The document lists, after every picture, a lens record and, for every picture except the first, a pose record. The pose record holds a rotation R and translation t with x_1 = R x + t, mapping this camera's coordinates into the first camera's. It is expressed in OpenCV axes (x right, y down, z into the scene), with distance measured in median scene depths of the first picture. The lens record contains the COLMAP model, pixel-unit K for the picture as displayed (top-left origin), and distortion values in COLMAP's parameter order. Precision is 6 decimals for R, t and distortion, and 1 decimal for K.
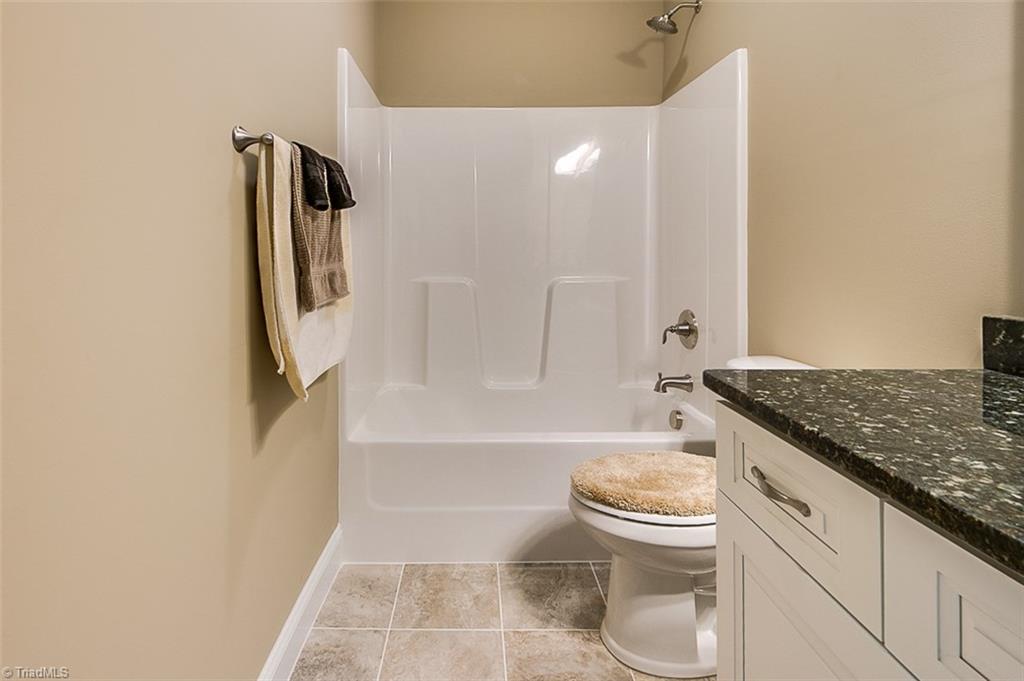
lens RADIAL K [[463.7, 0, 511.1], [0, 463.7, 249.3], [0, 0, 1]] dist [-0.000188, 0.000126]
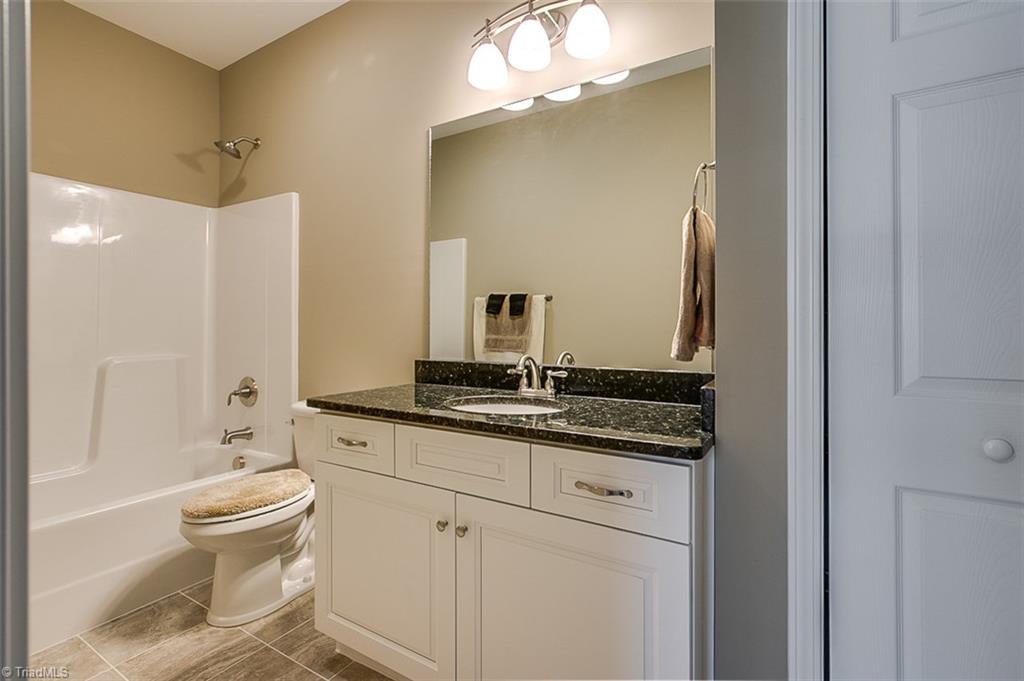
lens RADIAL K [[470.6, 0, 510.9], [0, 470.6, 332.1], [0, 0, 1]] dist [-0.000267, -0.000234]
pose [[0.514438, 0.000166, 0.857528, -0.446801], [-0.005082, 0.999983, 0.002855, -0.001198], [-0.857513, -0.005826, 0.514430, -0.367127]]
